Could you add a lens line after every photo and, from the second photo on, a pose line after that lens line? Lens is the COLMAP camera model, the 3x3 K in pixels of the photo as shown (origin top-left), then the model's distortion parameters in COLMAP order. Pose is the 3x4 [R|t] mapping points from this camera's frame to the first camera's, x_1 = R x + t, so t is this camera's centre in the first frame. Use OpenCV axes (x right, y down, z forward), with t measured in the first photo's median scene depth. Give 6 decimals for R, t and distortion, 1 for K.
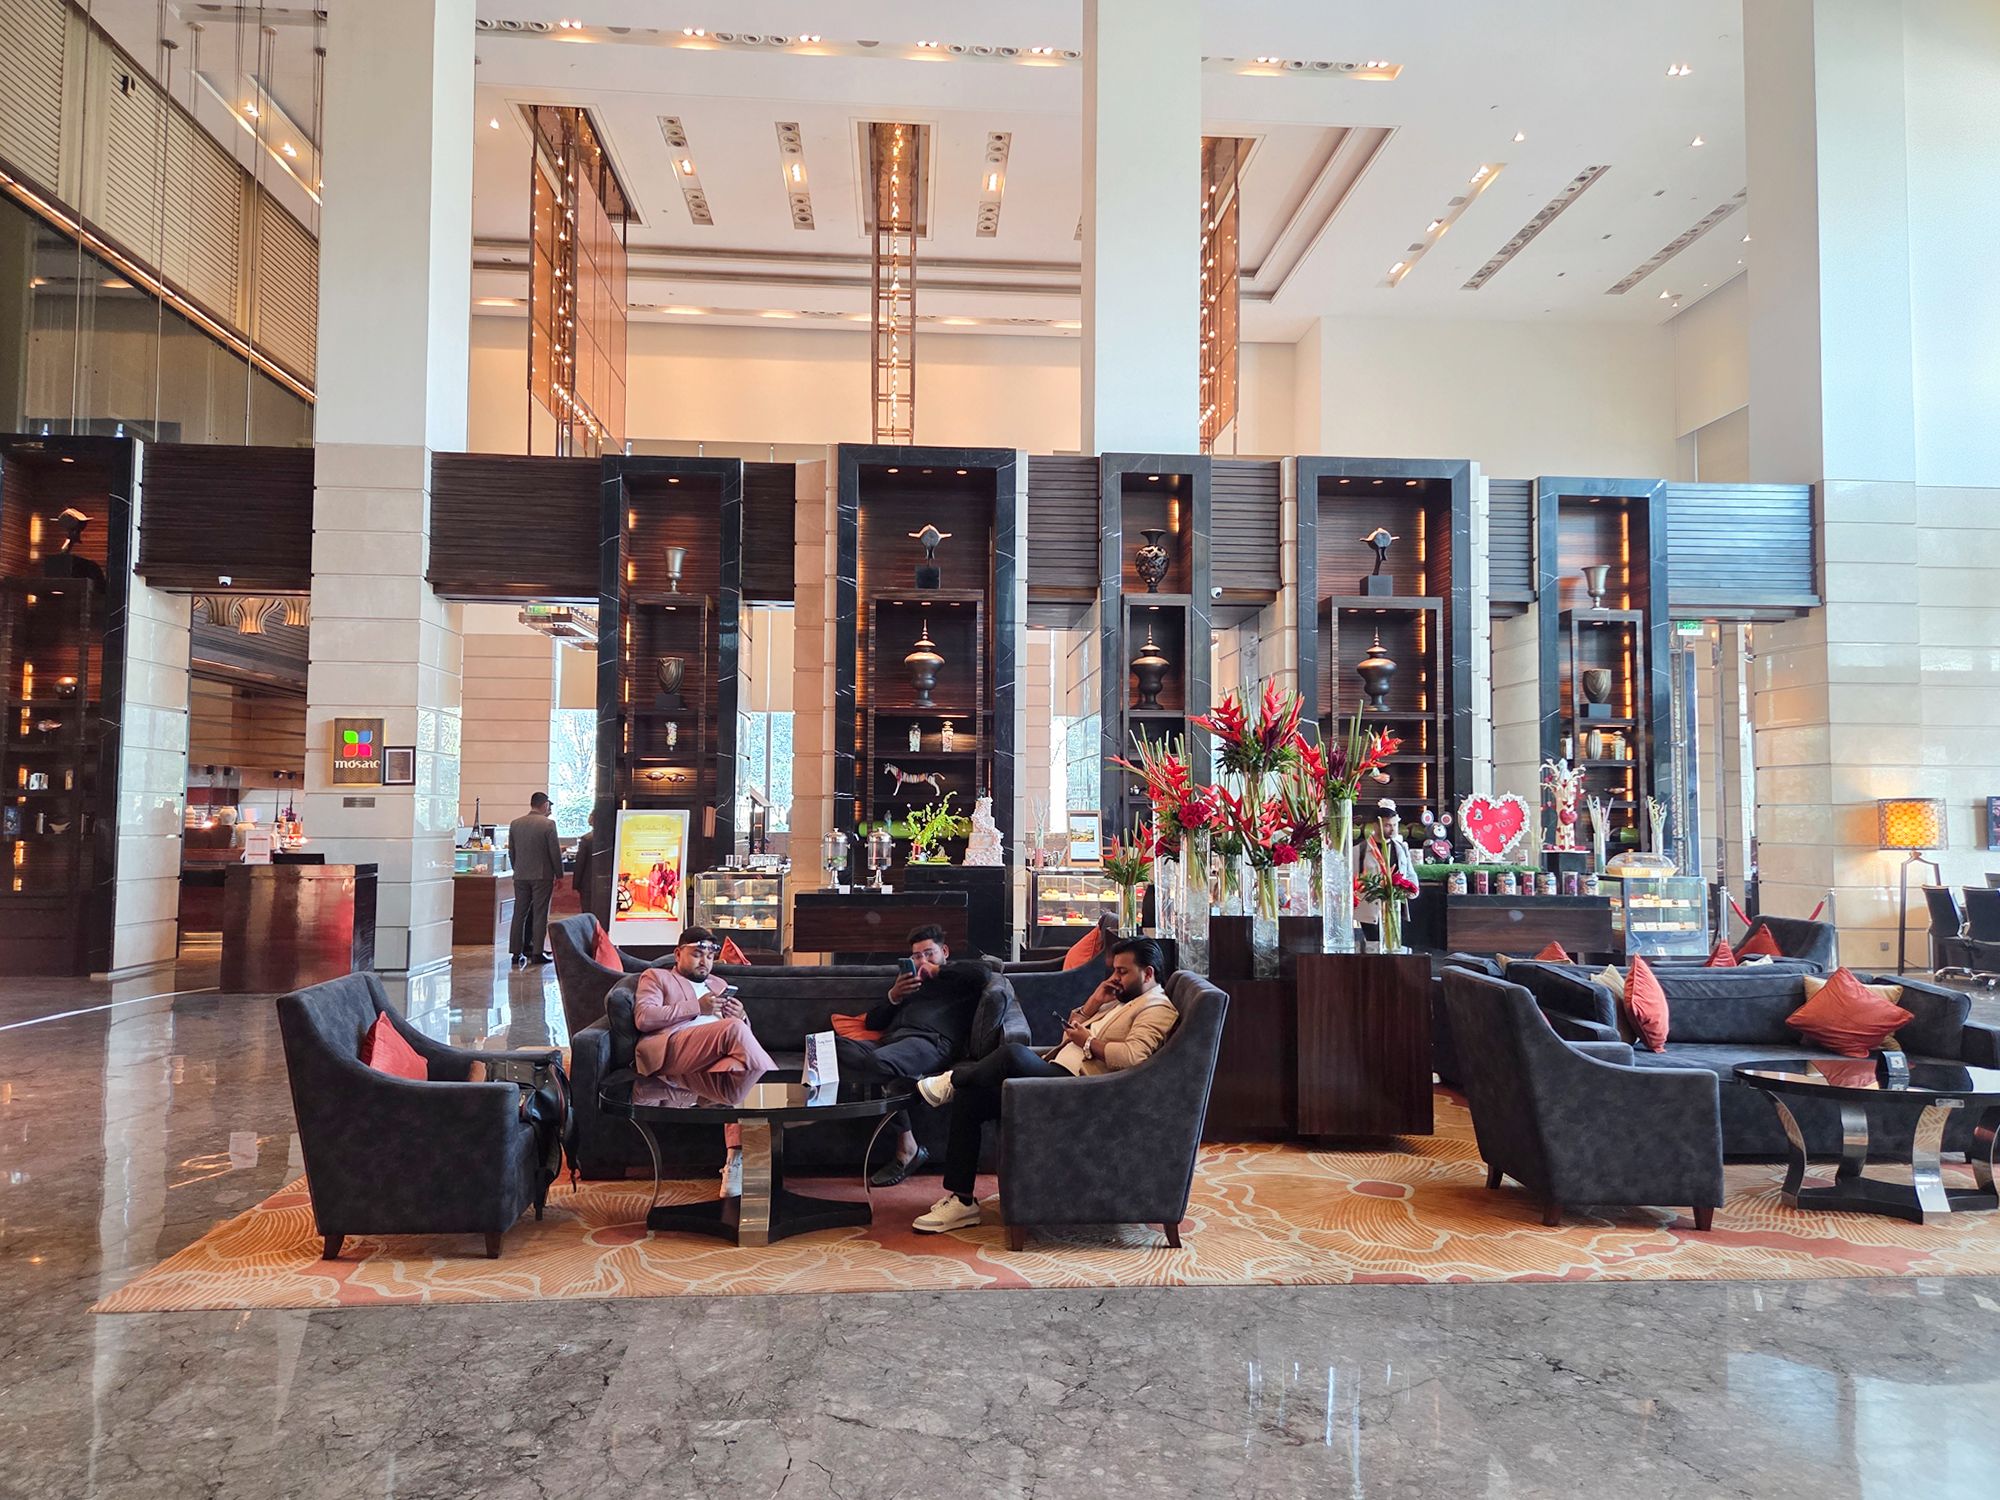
lens RADIAL K [[1377.8, 0, 993.9], [0, 1377.8, 736.2], [0, 0, 1]] dist [0.066008, -0.053988]
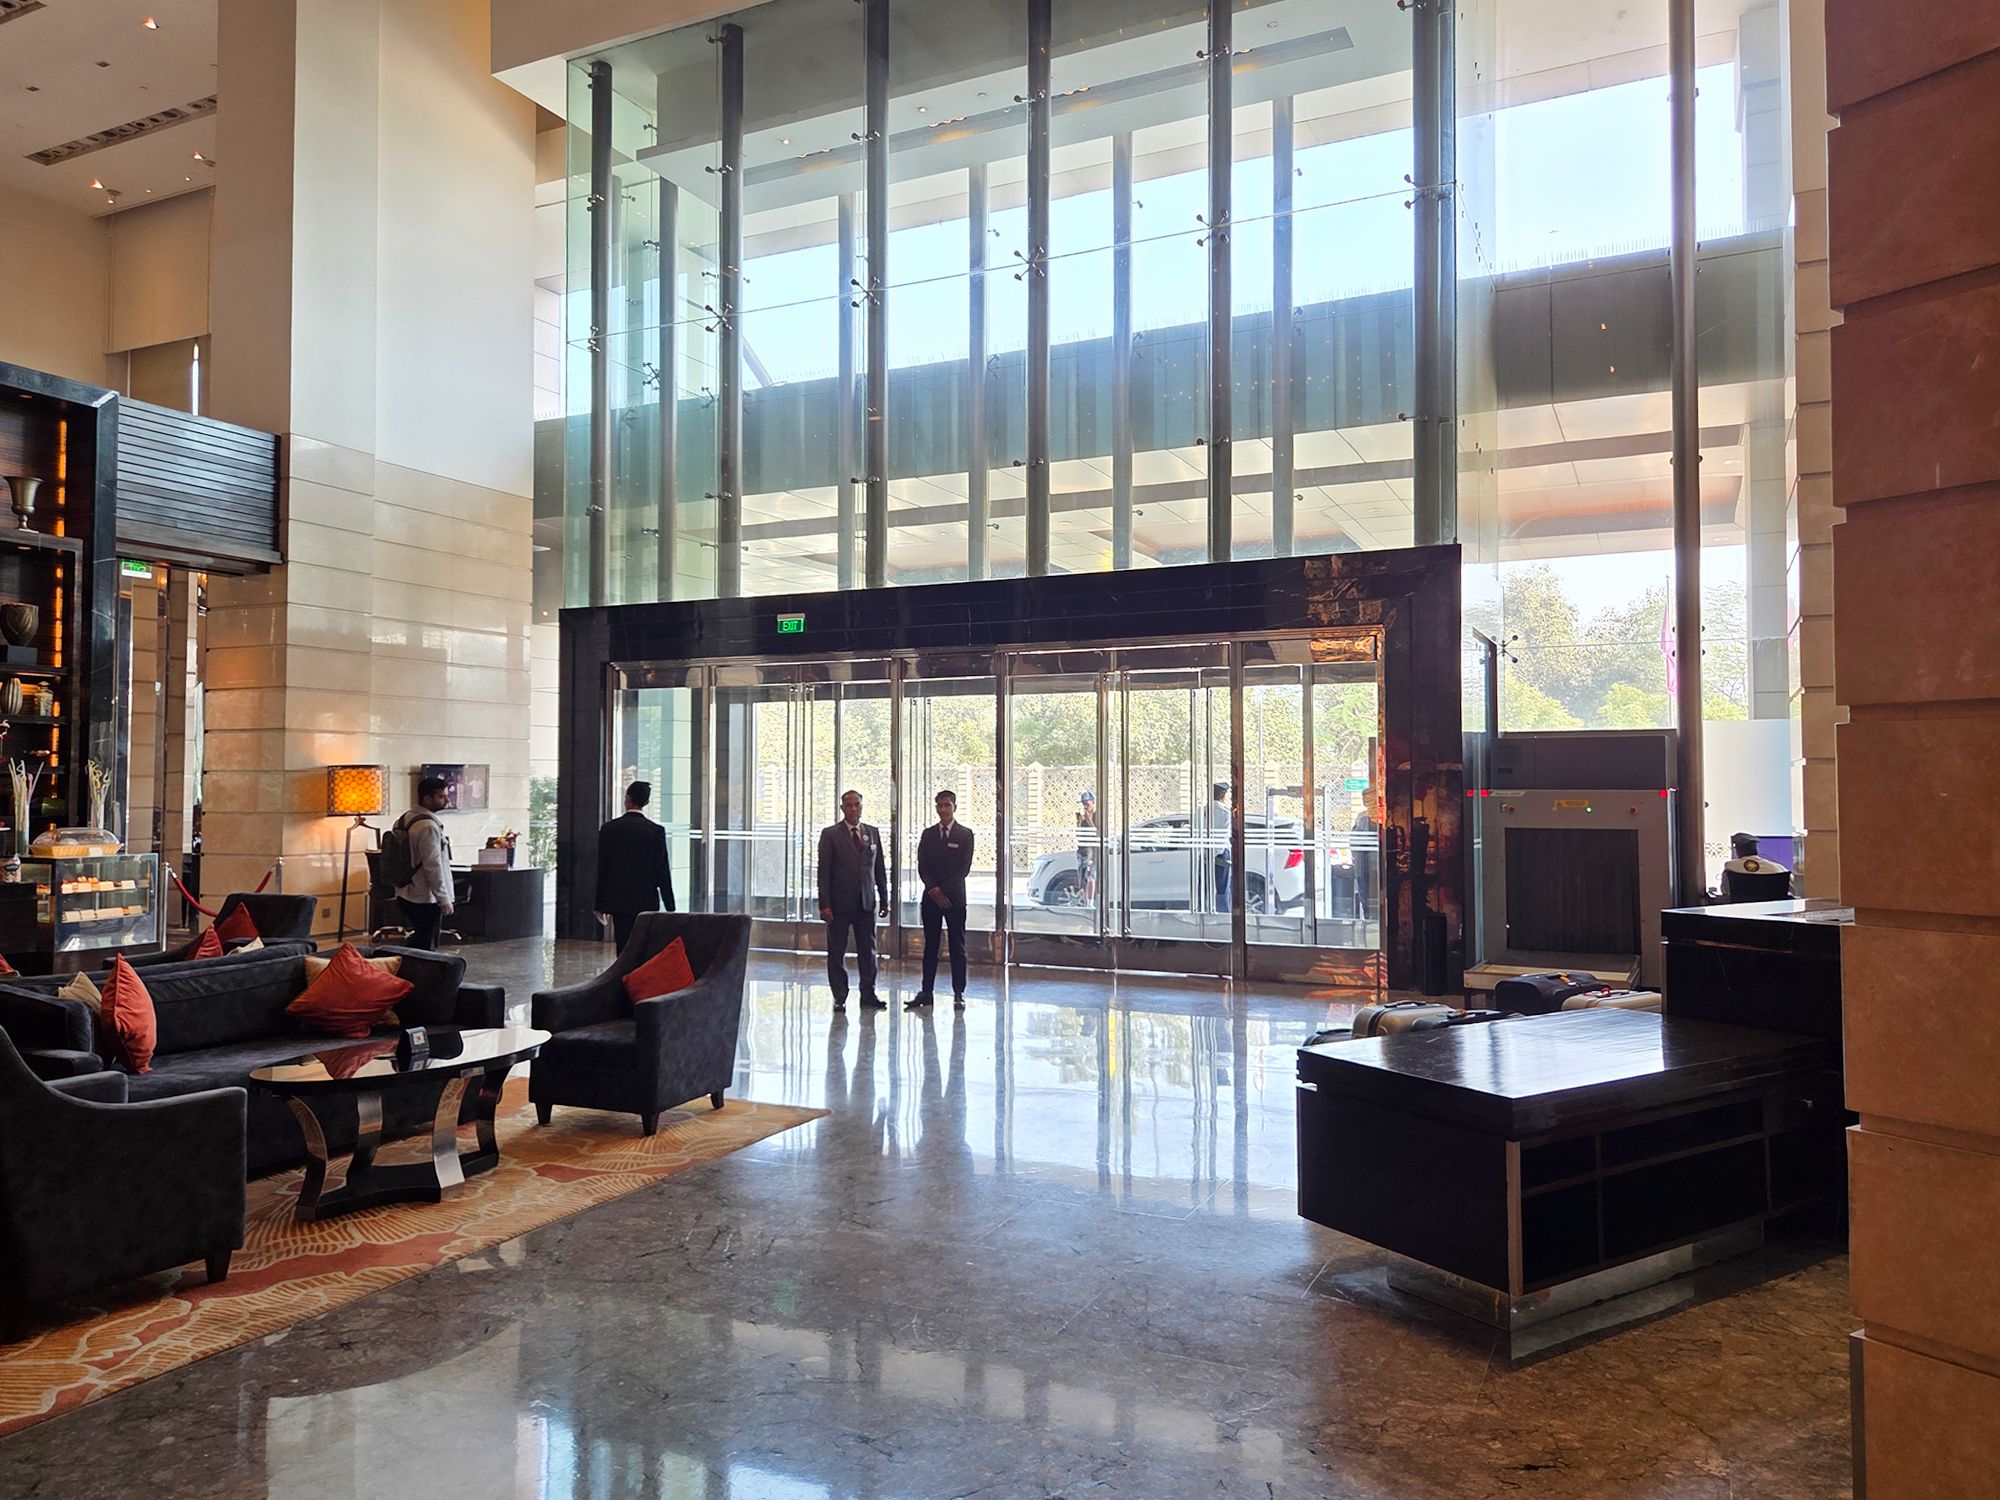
lens RADIAL K [[1377.8, 0, 993.9], [0, 1377.8, 736.2], [0, 0, 1]] dist [0.066008, -0.053988]
pose [[0.489204, 0.027363, 0.871740, -0.001955], [-0.048550, 0.998812, -0.004106, 0.005318], [-0.870817, -0.040314, 0.489951, 0.105983]]
